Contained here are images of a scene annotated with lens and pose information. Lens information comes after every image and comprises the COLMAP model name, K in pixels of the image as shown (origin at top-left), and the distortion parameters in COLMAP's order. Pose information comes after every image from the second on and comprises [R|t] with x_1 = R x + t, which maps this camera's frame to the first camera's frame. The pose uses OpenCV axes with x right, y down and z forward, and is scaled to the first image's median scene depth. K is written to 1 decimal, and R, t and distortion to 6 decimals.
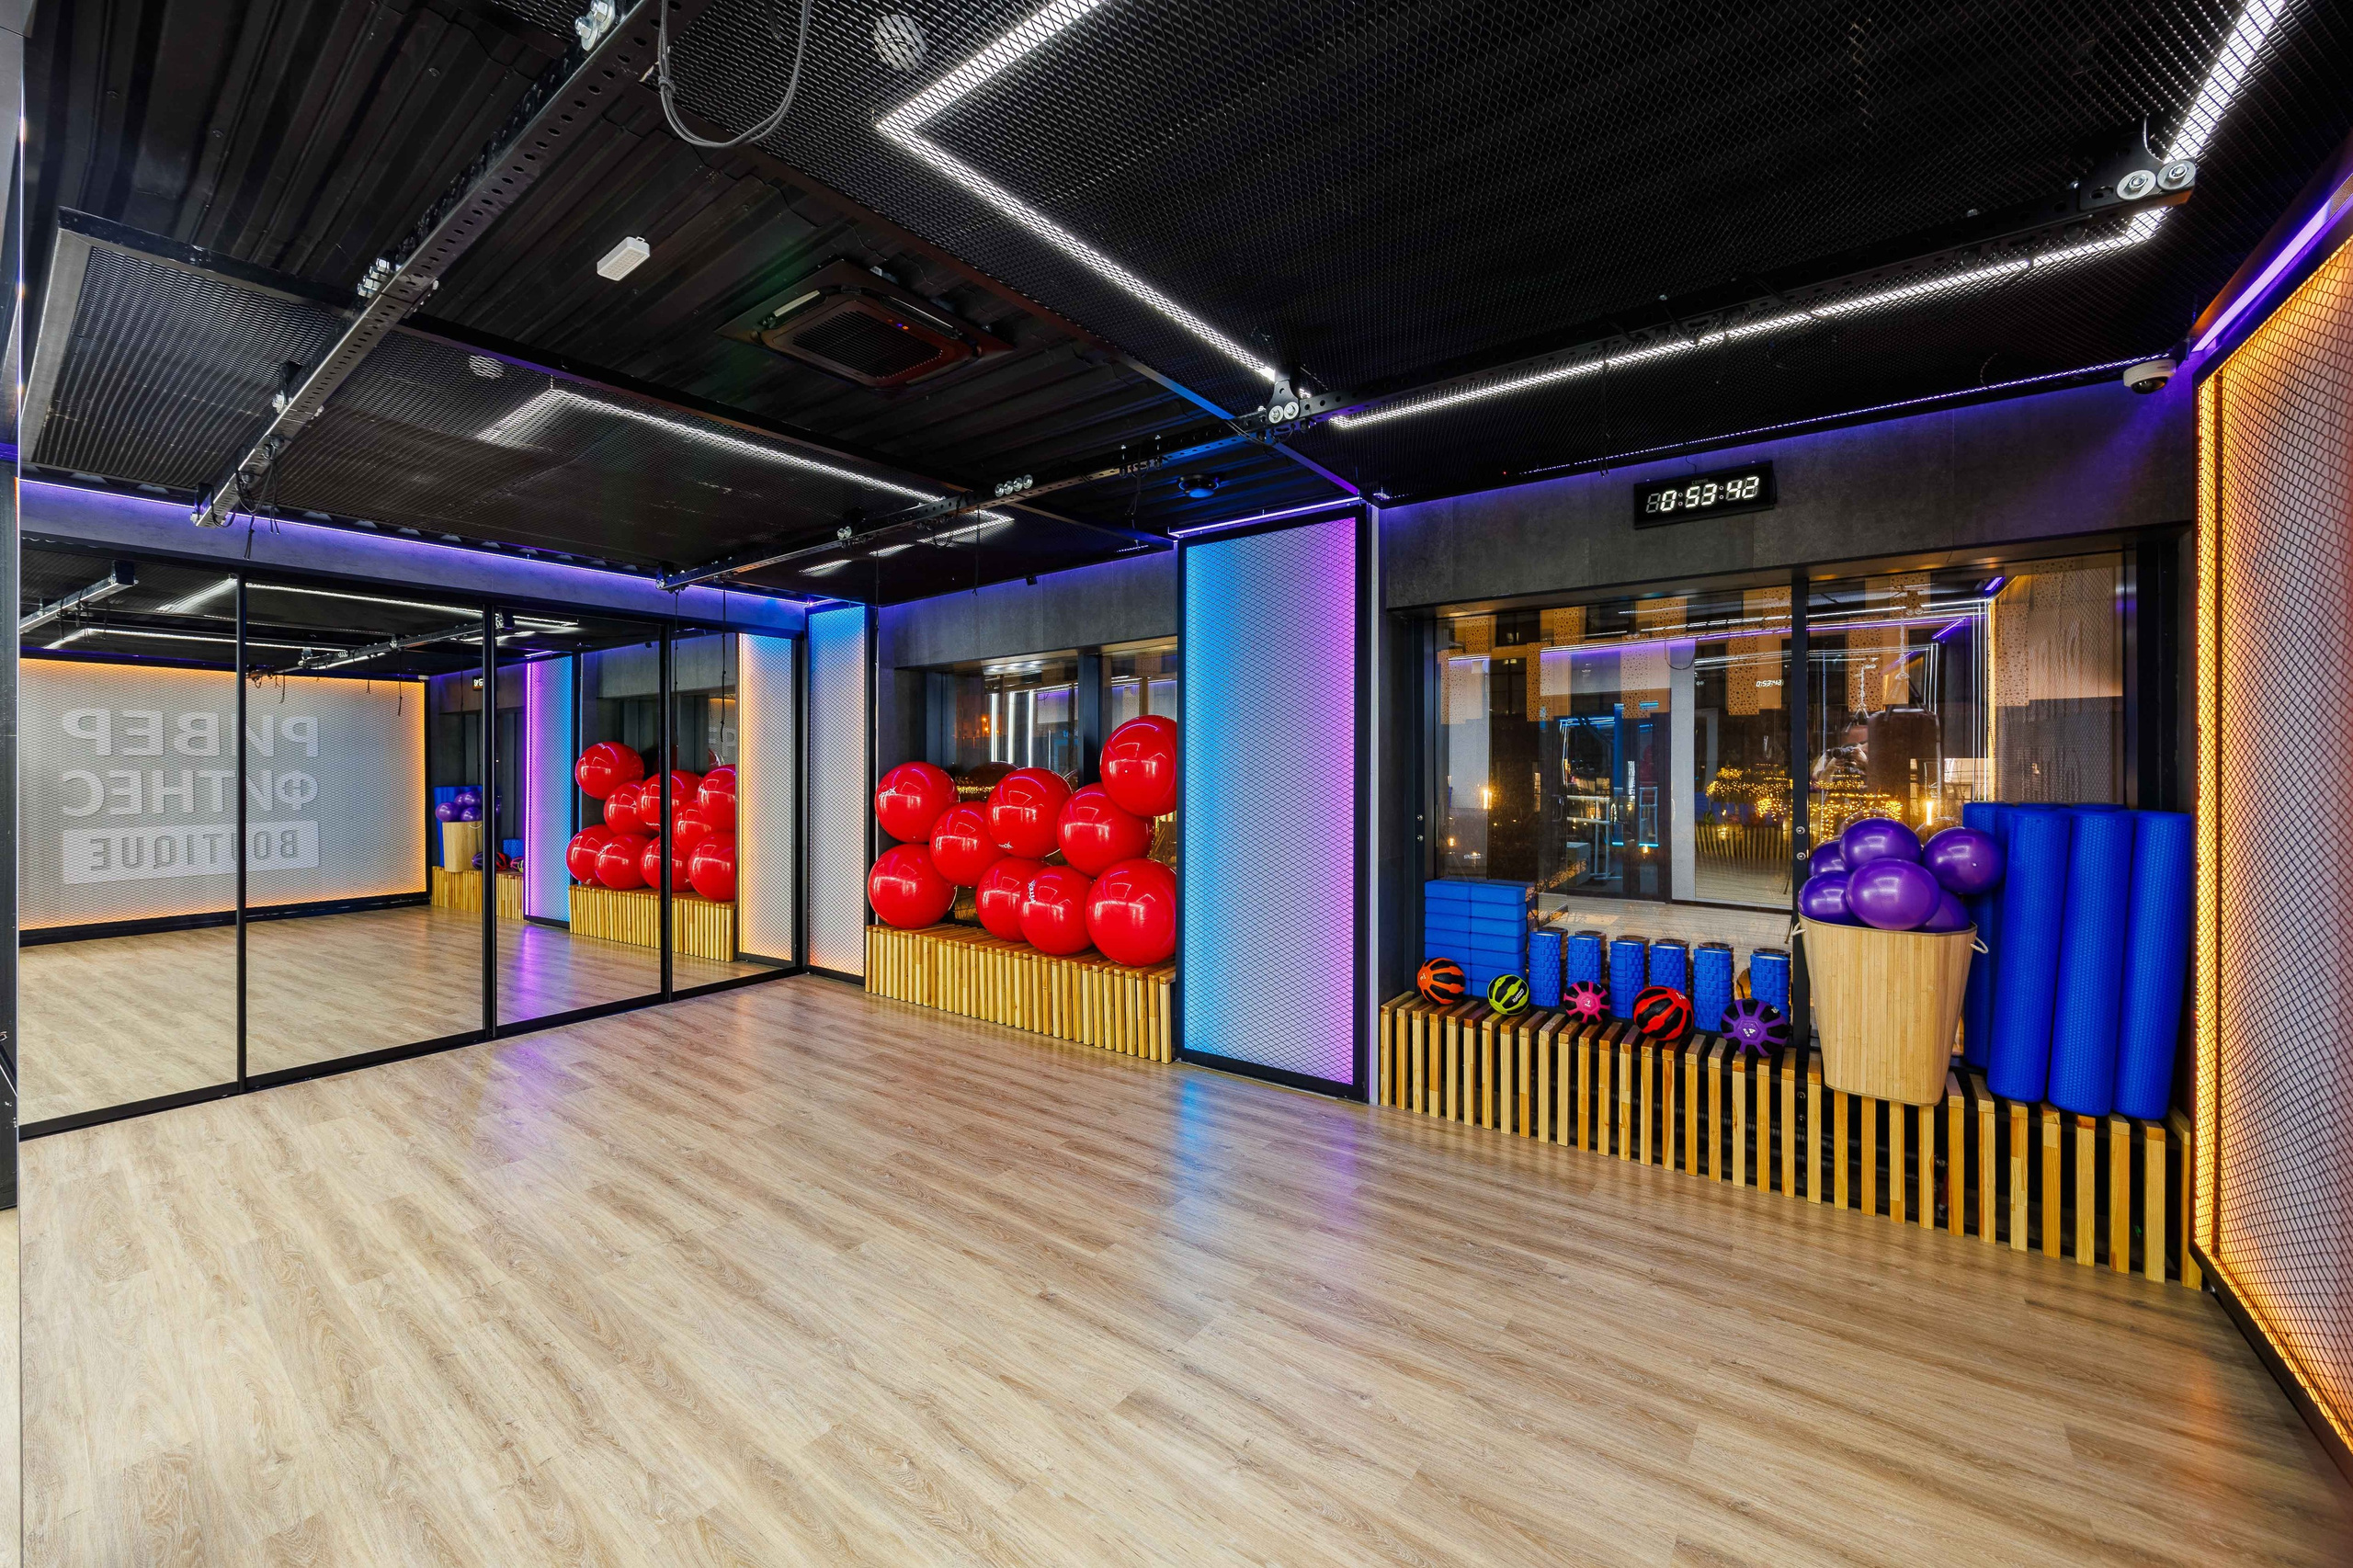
lens RADIAL K [[937.9, 0, 1214.6], [0, 937.9, 764.5], [0, 0, 1]] dist [-0.003261, 0.000216]
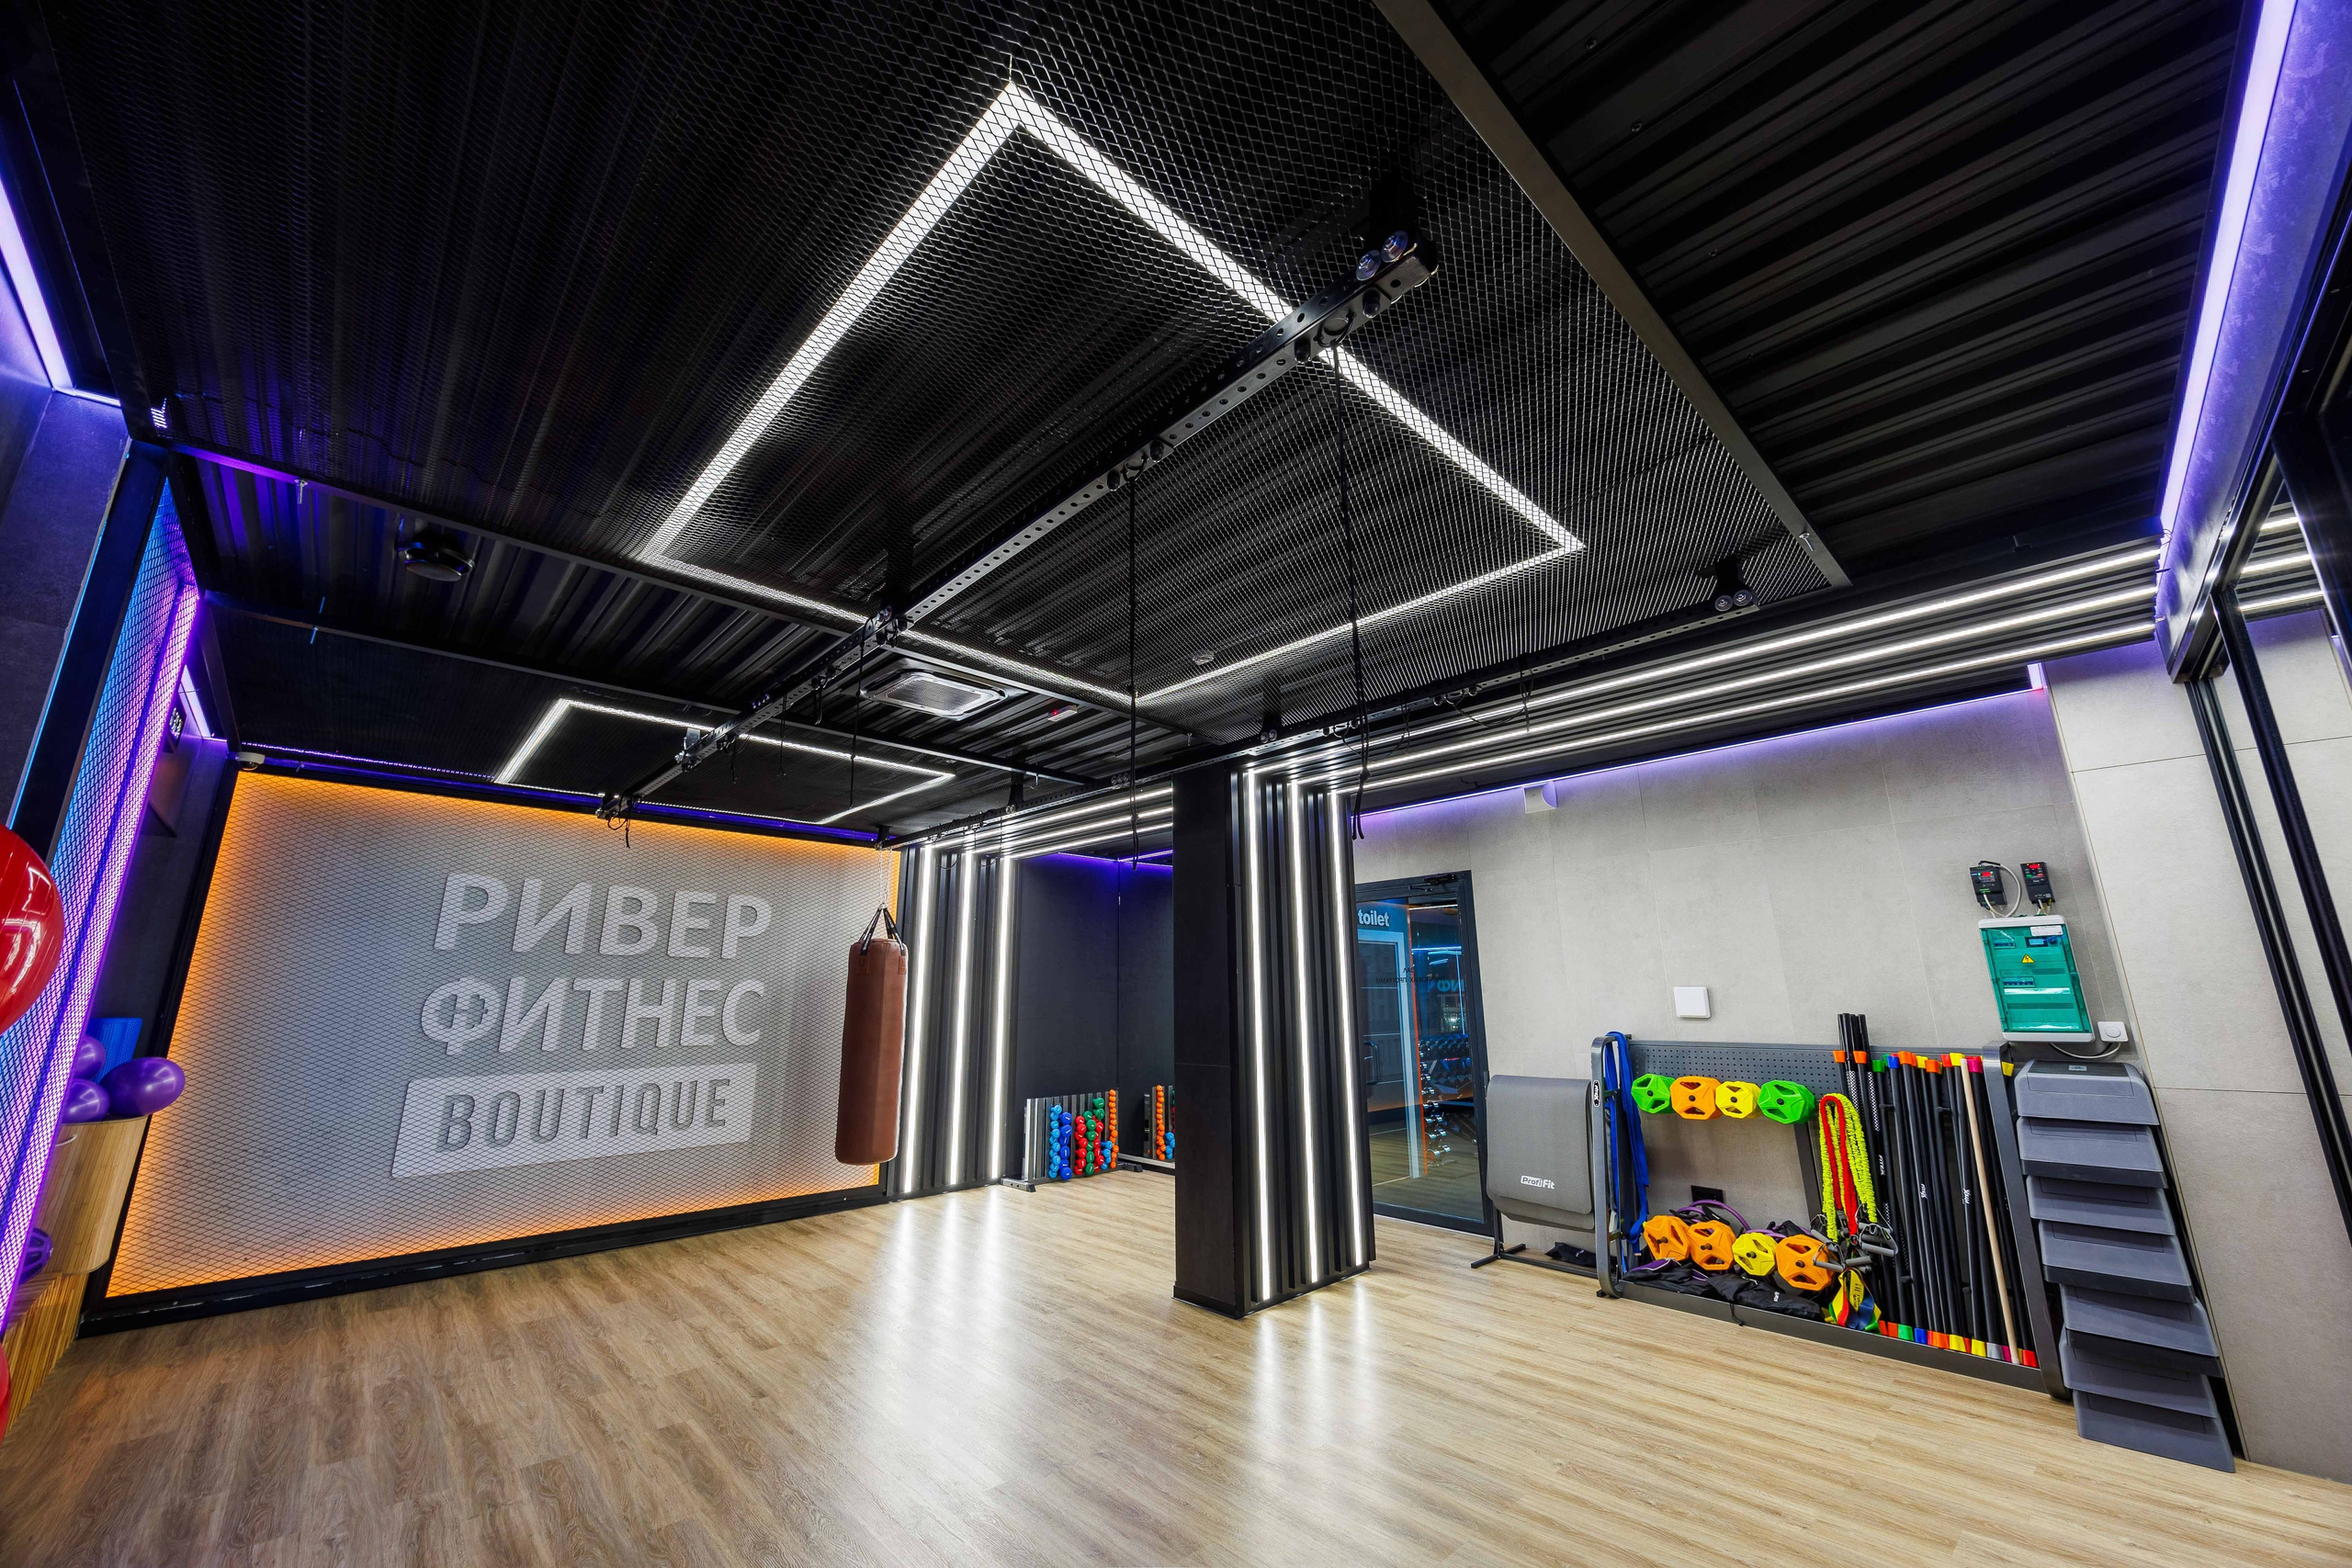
lens RADIAL K [[860.3, 0, 1197.9], [0, 860.3, 803.0], [0, 0, 1]] dist [-0.002433, -0.000150]
pose [[-0.984241, 0.052053, 0.168998, -0.818476], [0.012432, 0.973698, -0.227502, 0.045572], [-0.176395, -0.221816, -0.959001, 1.785345]]
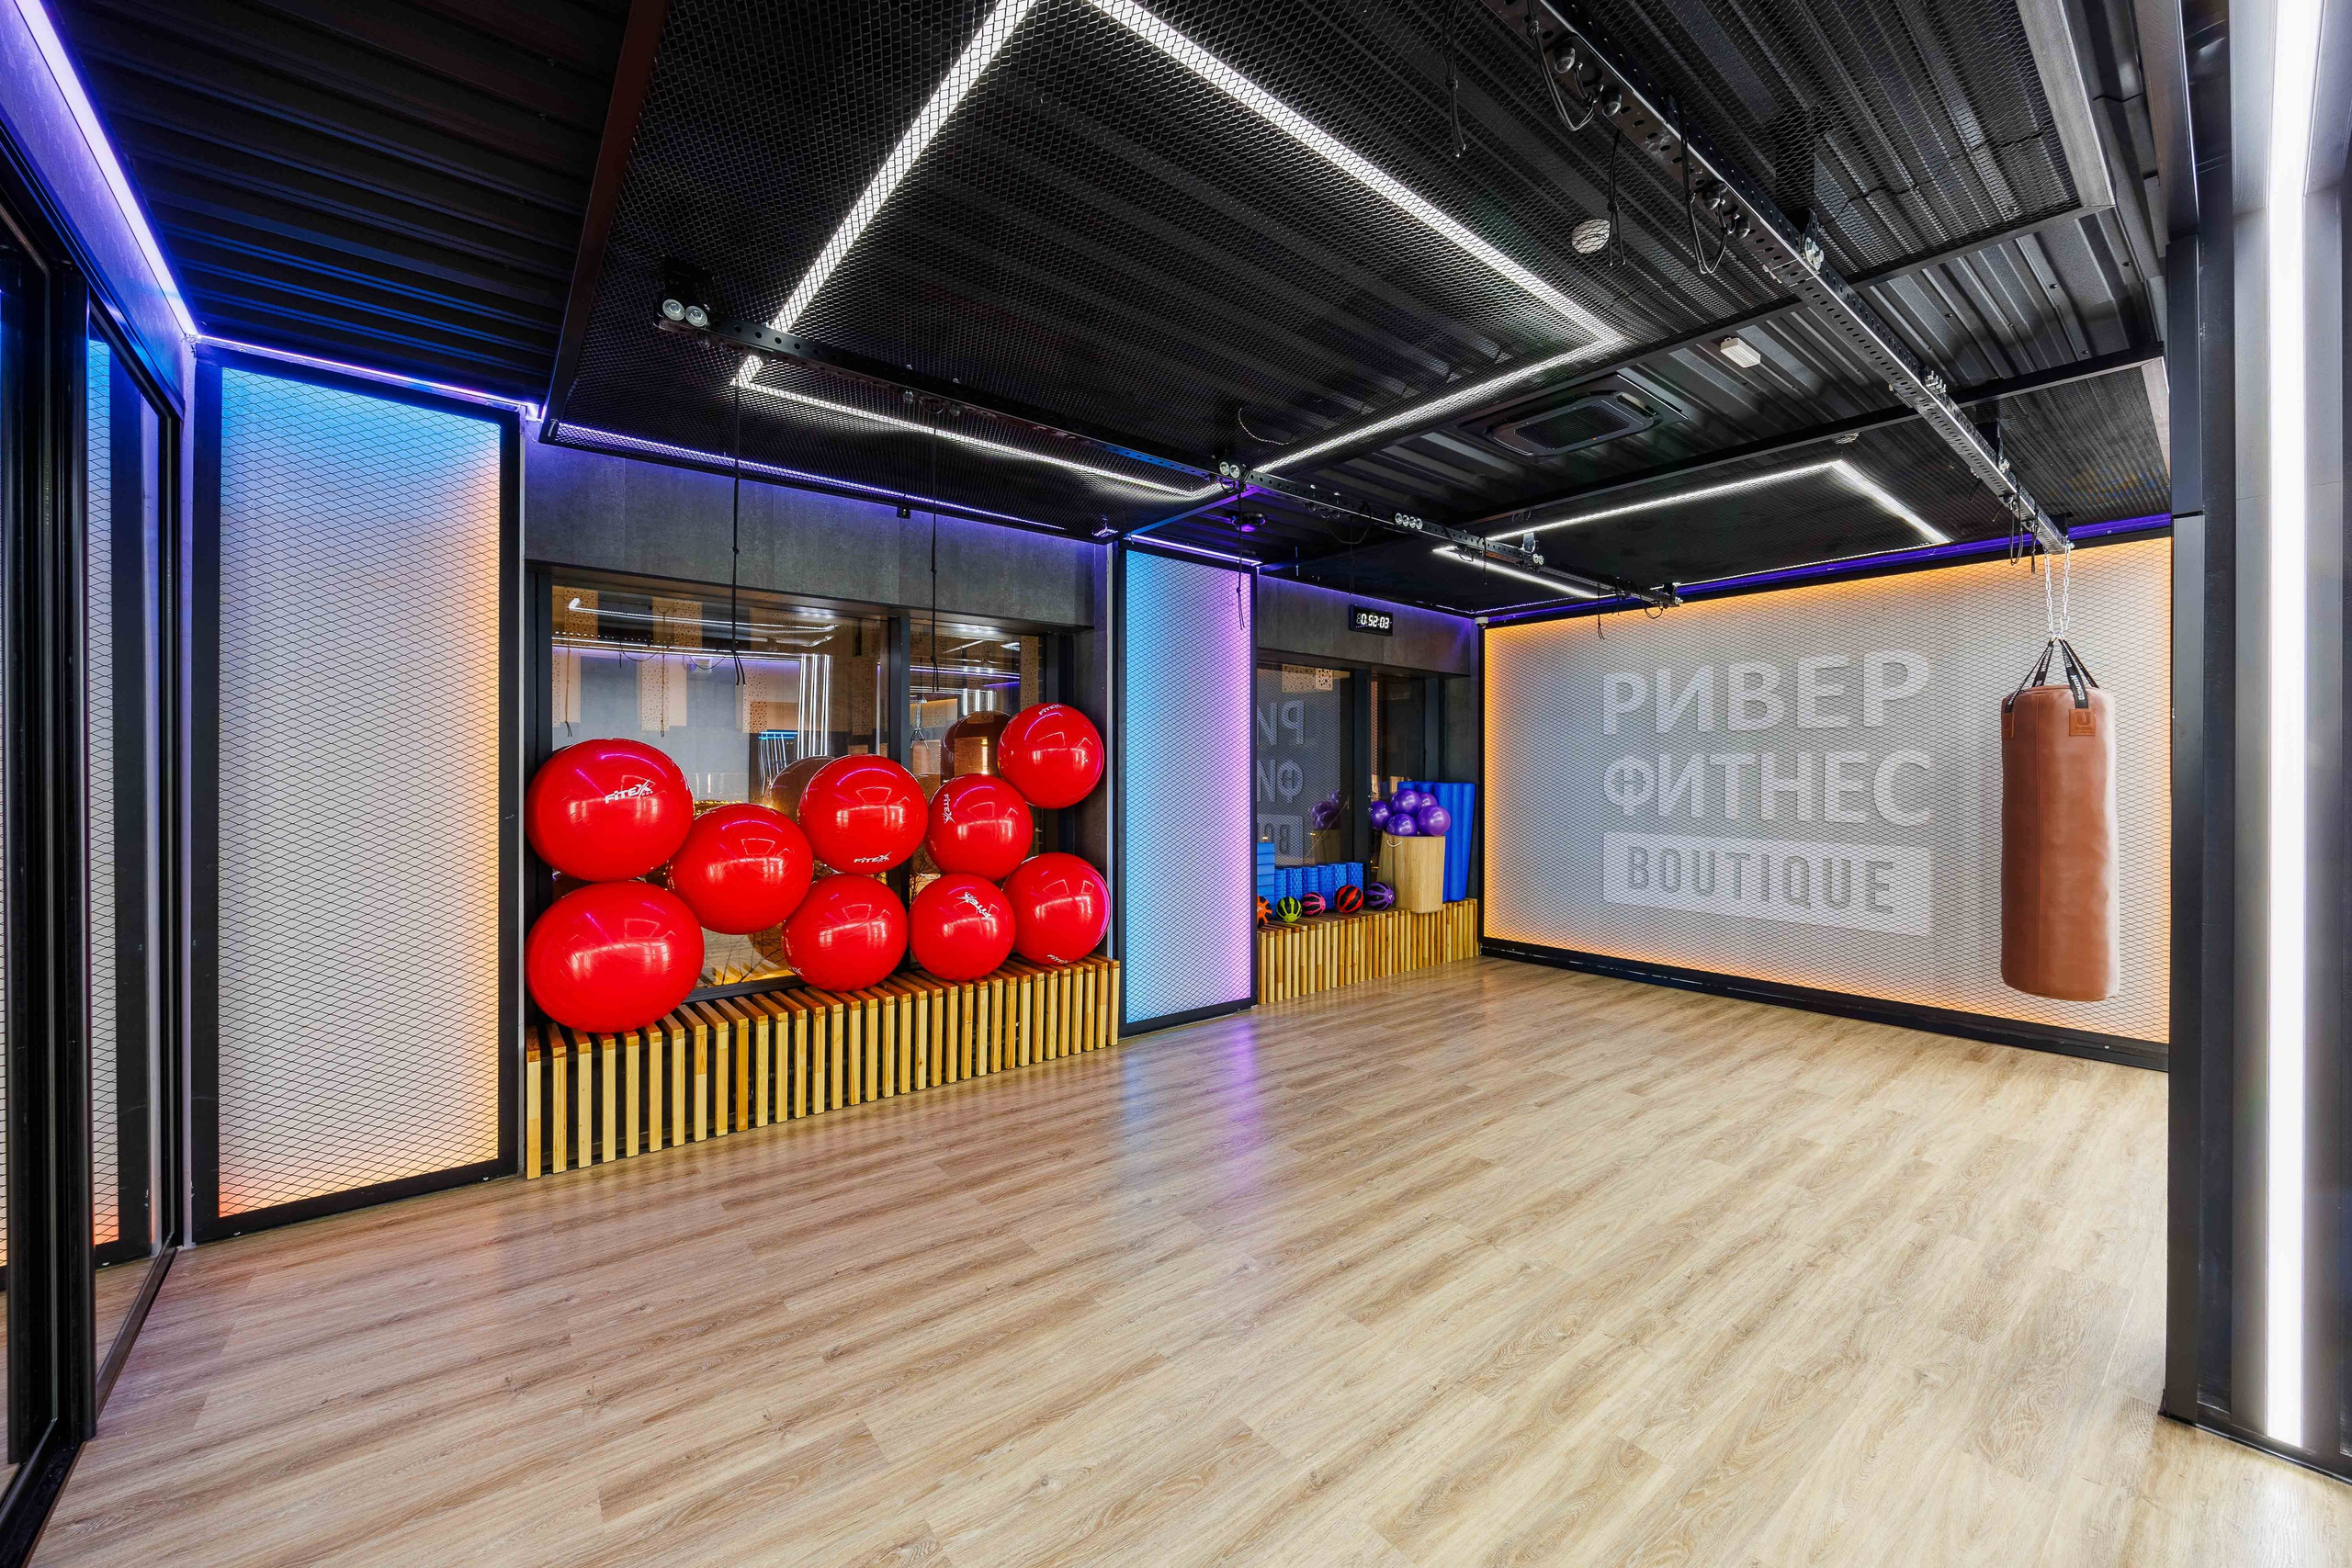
lens RADIAL K [[871.0, 0, 1176.0], [0, 871.0, 784.0], [0, 0, 1]] dist [-0.002747, -0.000051]
pose [[0.254574, -0.000909, 0.967053, -1.360439], [-0.000847, 0.999999, 0.001163, 0.044426], [-0.967053, -0.001115, 0.254573, 0.983717]]
